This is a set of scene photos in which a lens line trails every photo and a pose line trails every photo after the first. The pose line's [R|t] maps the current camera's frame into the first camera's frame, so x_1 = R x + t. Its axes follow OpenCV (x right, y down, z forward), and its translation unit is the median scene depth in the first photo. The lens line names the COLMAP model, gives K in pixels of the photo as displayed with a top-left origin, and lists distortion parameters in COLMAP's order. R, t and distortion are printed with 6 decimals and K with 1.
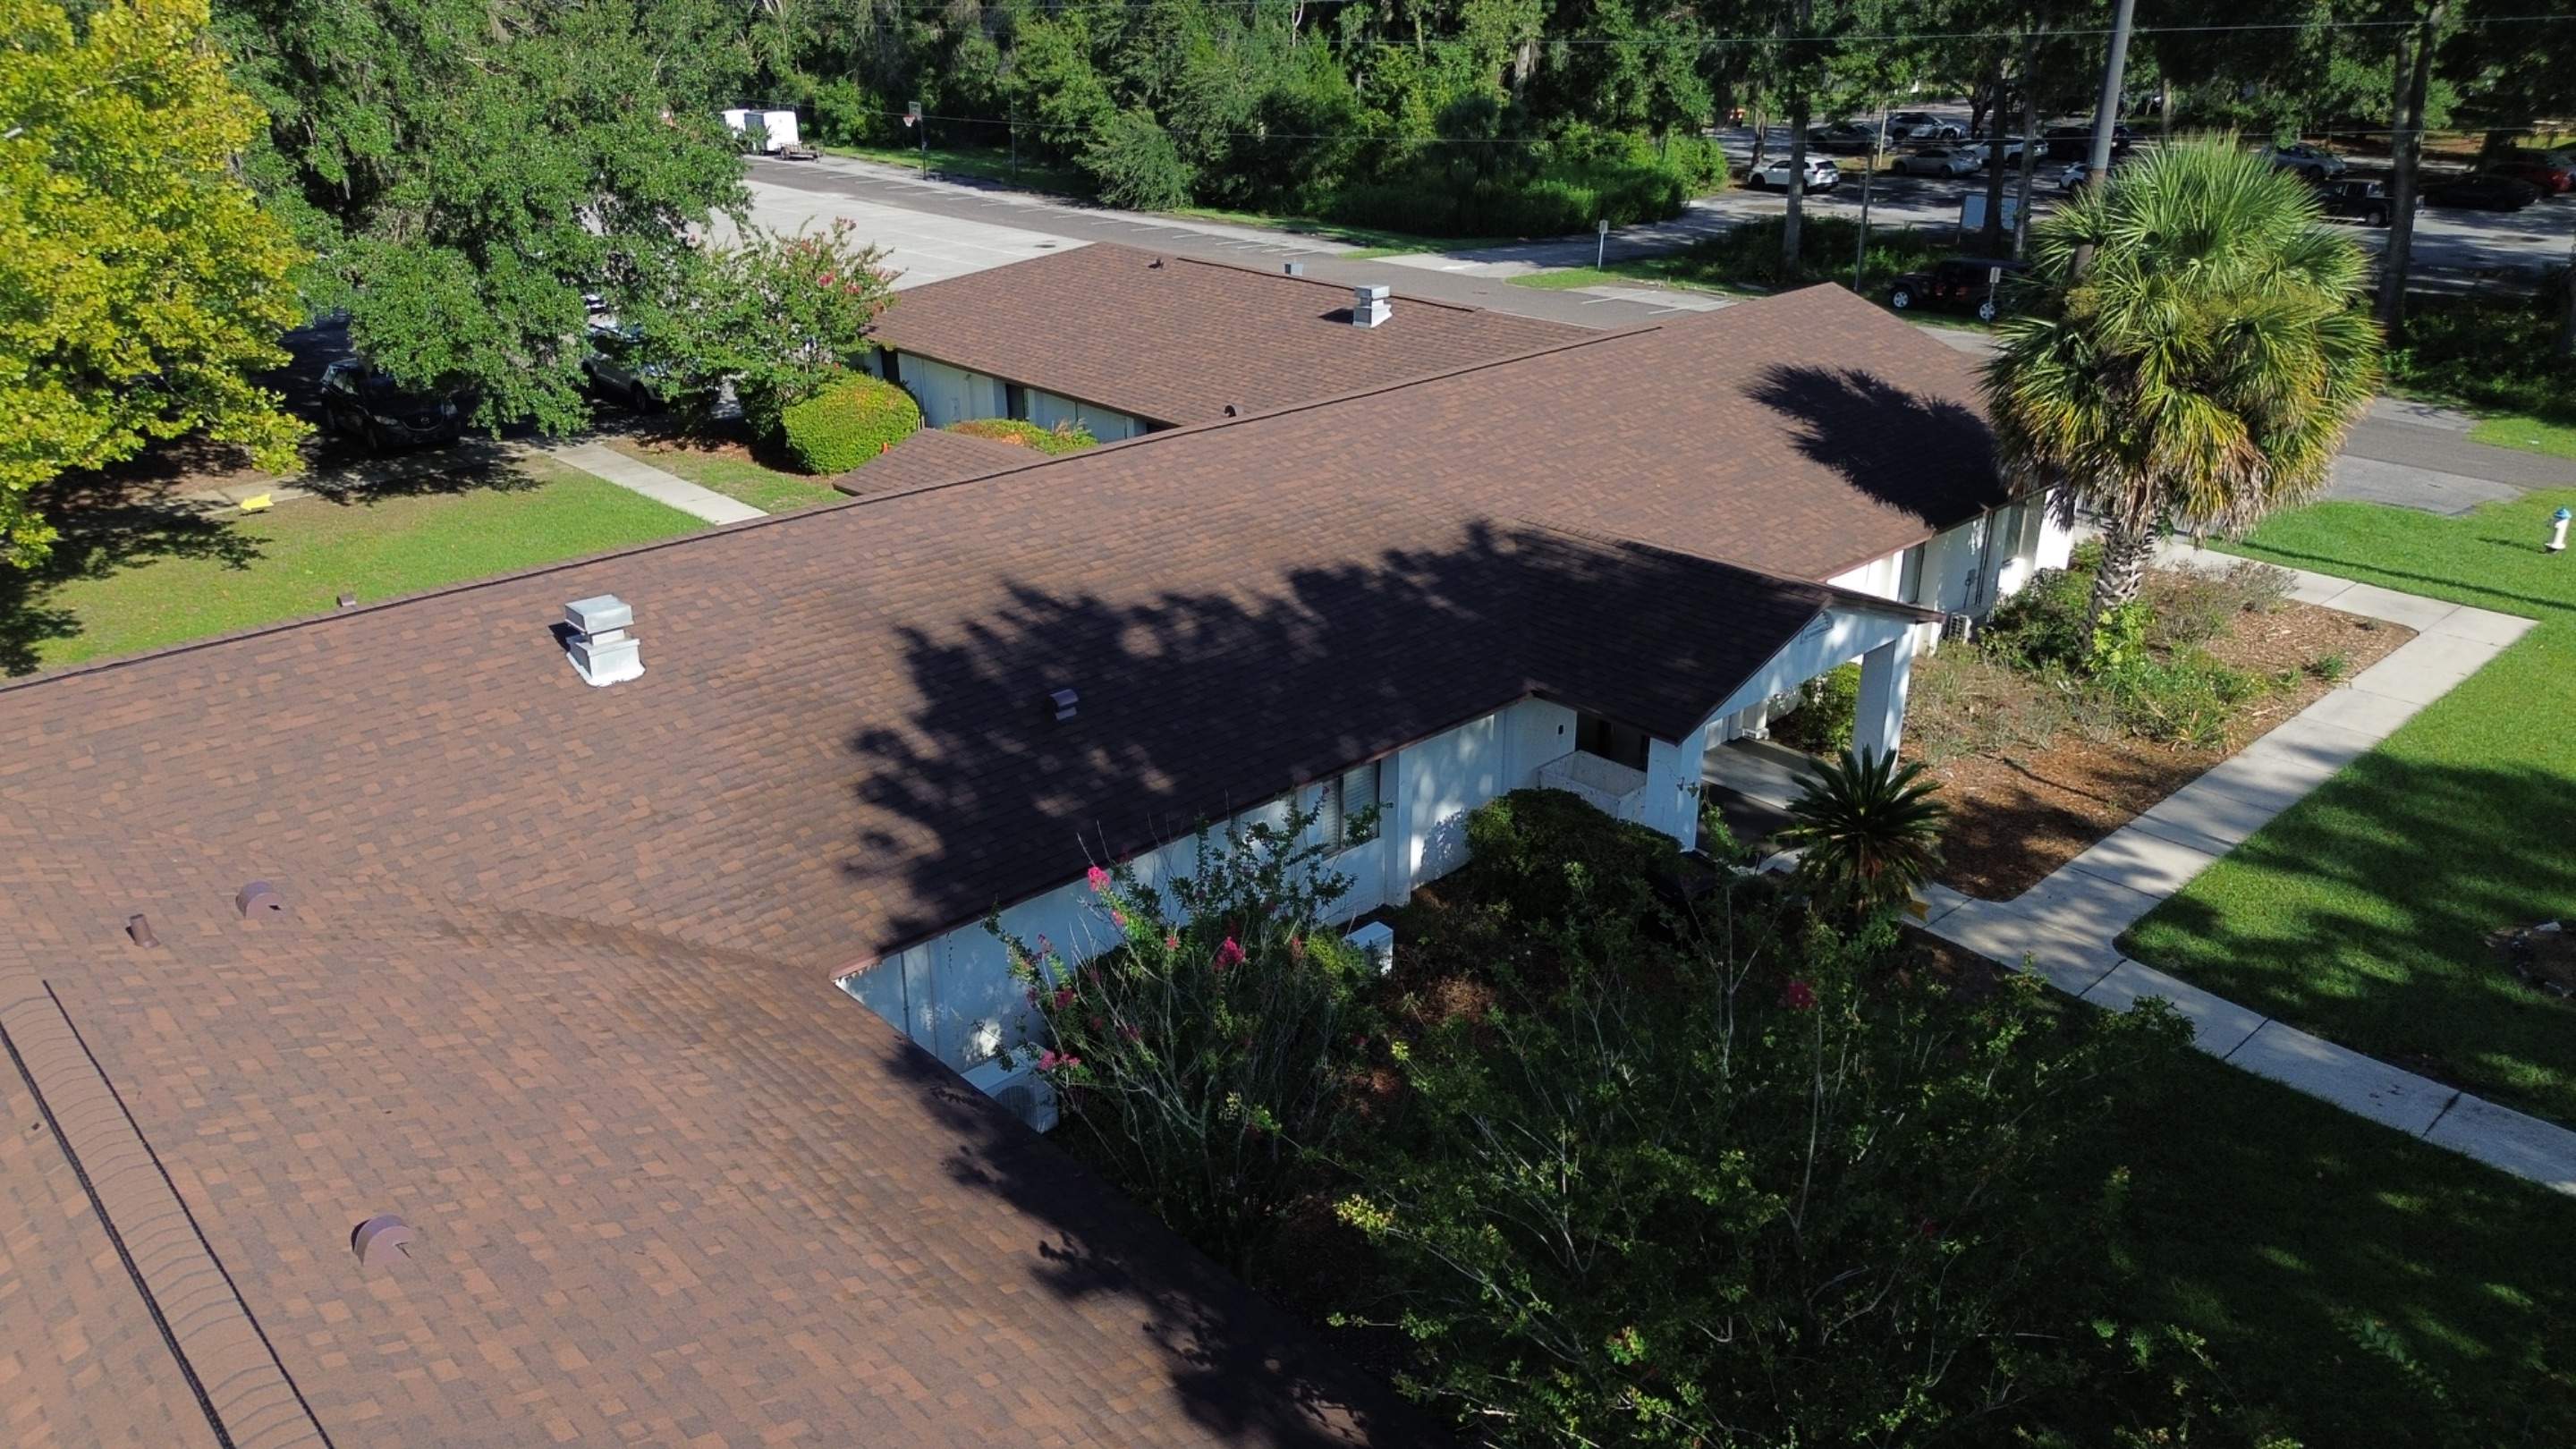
lens RADIAL K [[2003.5, 0, 1288.0], [0, 2003.5, 724.5], [0, 0, 1]] dist [-0.001175, -0.000048]
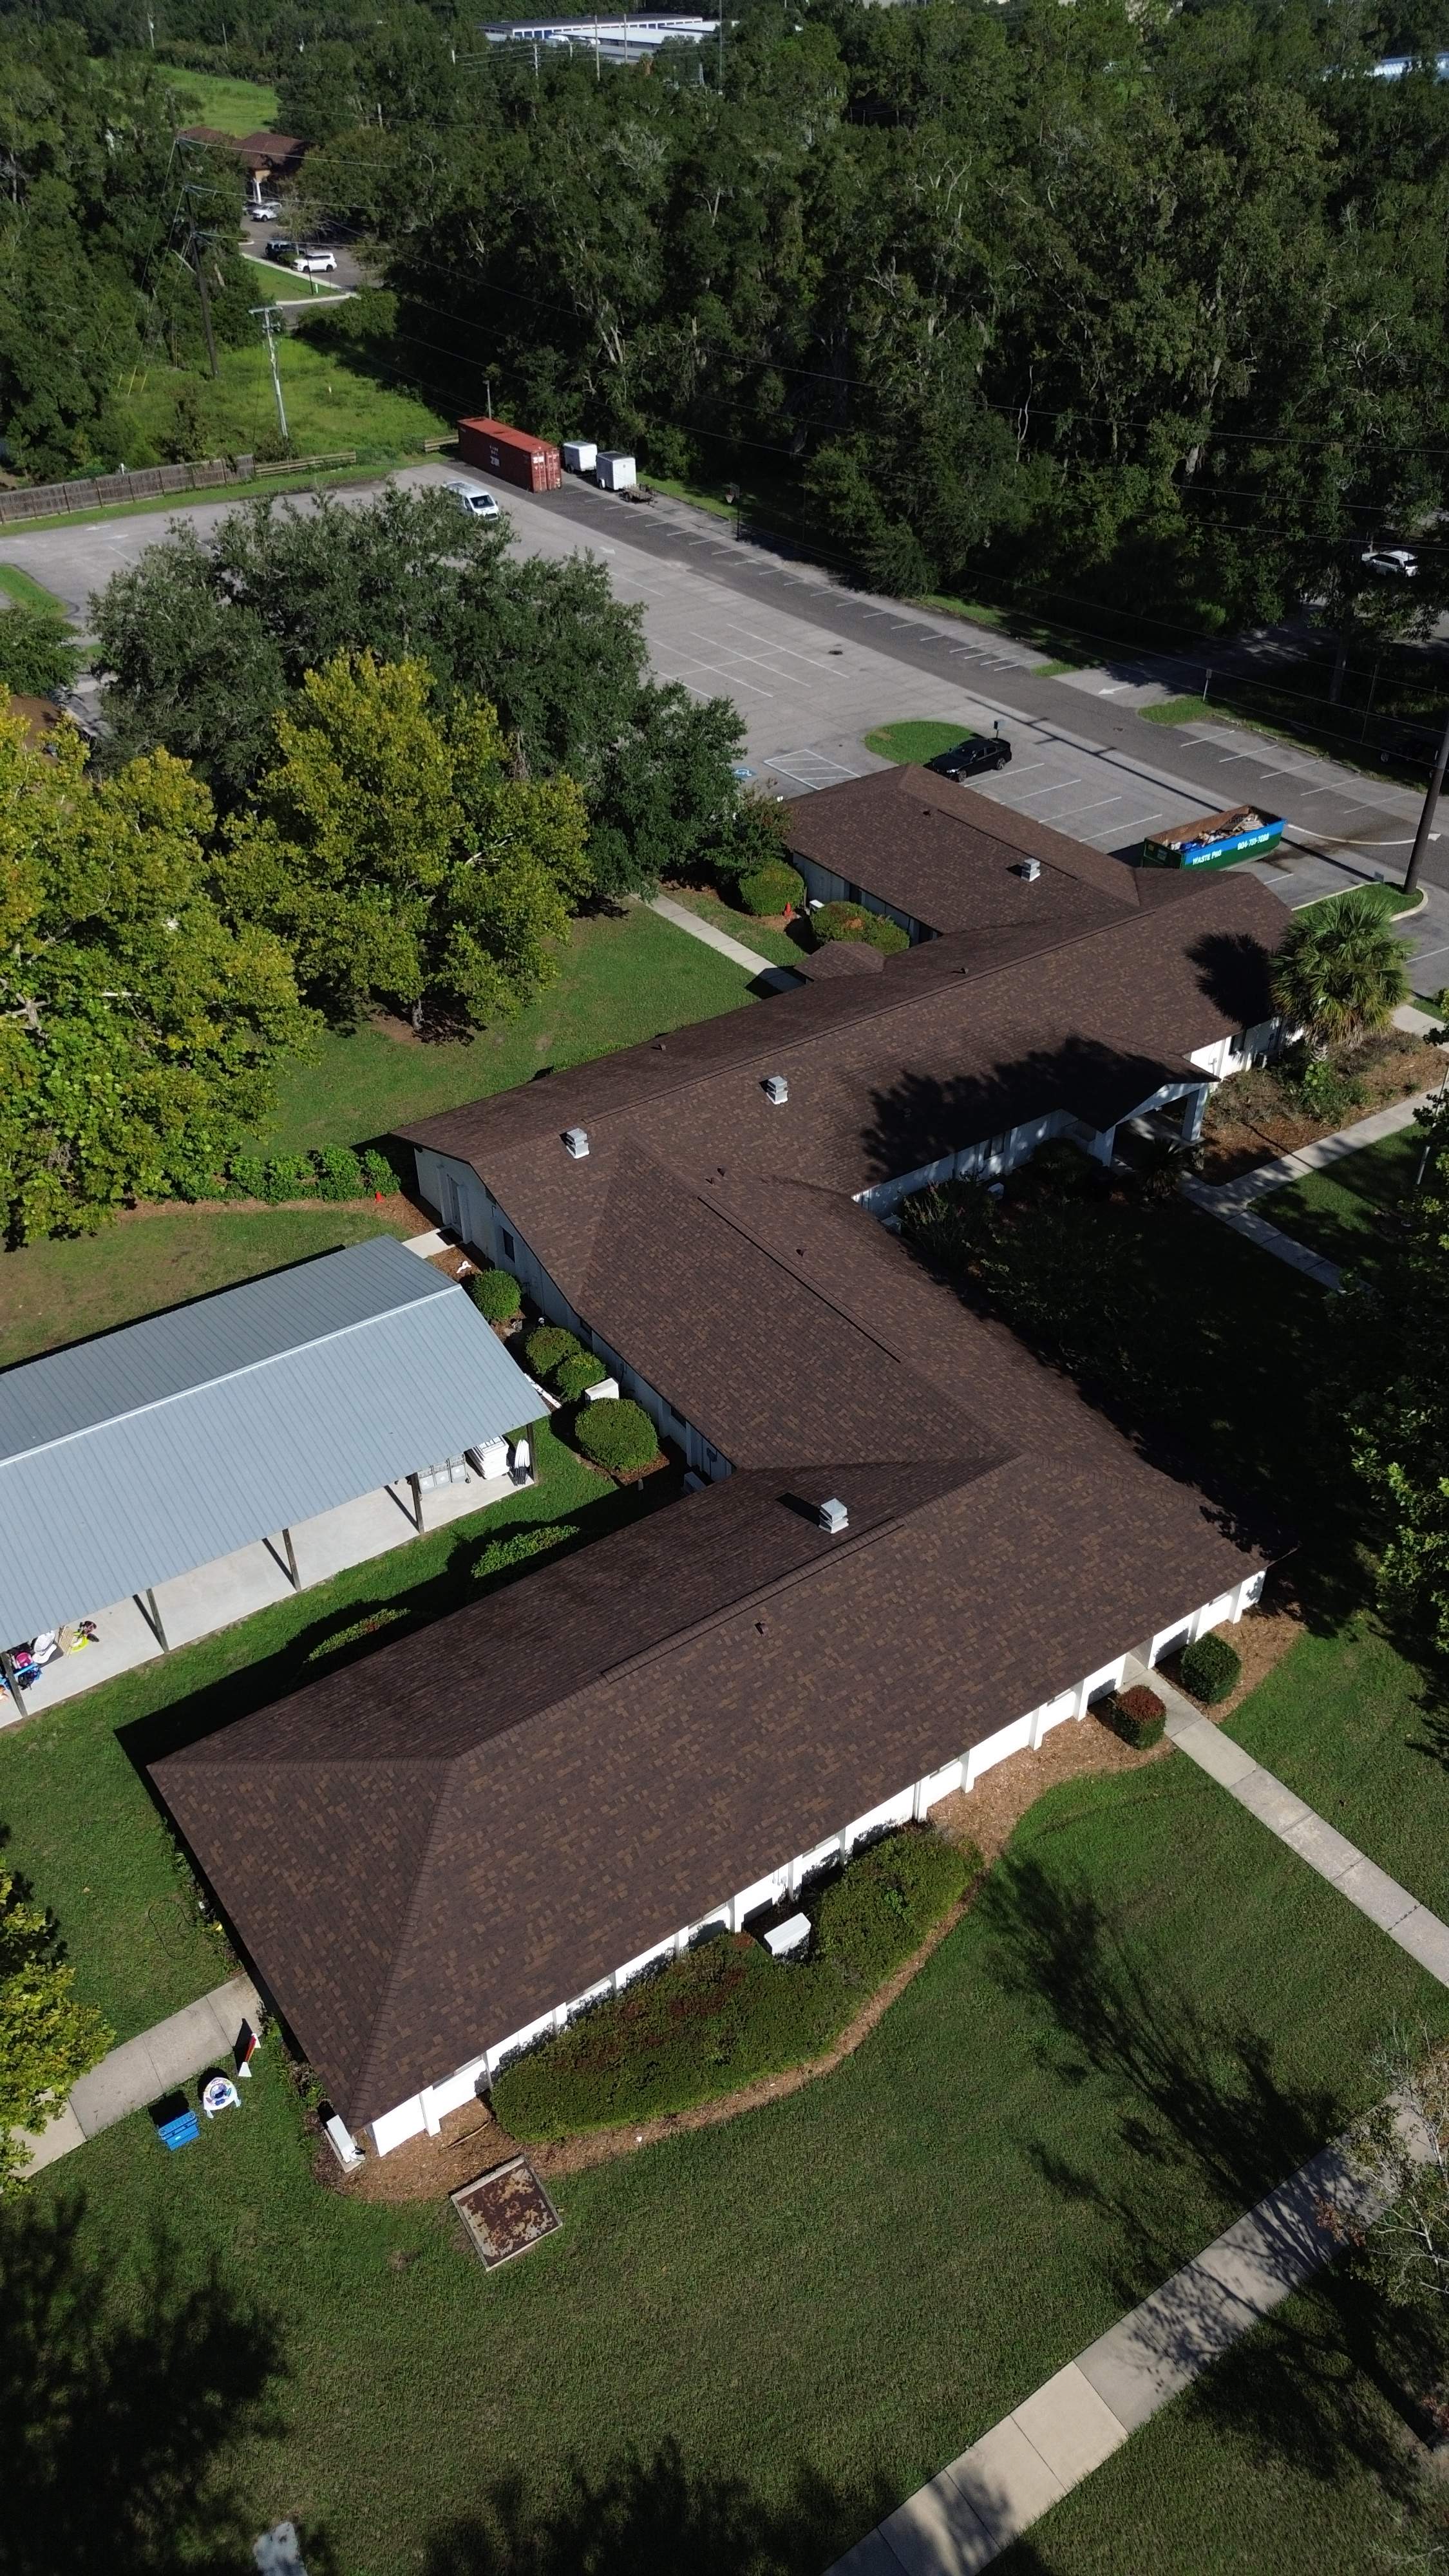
lens RADIAL K [[1826.5, 0, 724.5], [0, 1826.5, 1288.0], [0, 0, 1]] dist [-0.002920, -0.001061]
pose [[0.990329, 0.083668, -0.110671, -0.010618], [-0.055747, 0.970440, 0.234814, -0.079807], [0.127046, -0.226374, 0.965720, -0.380218]]
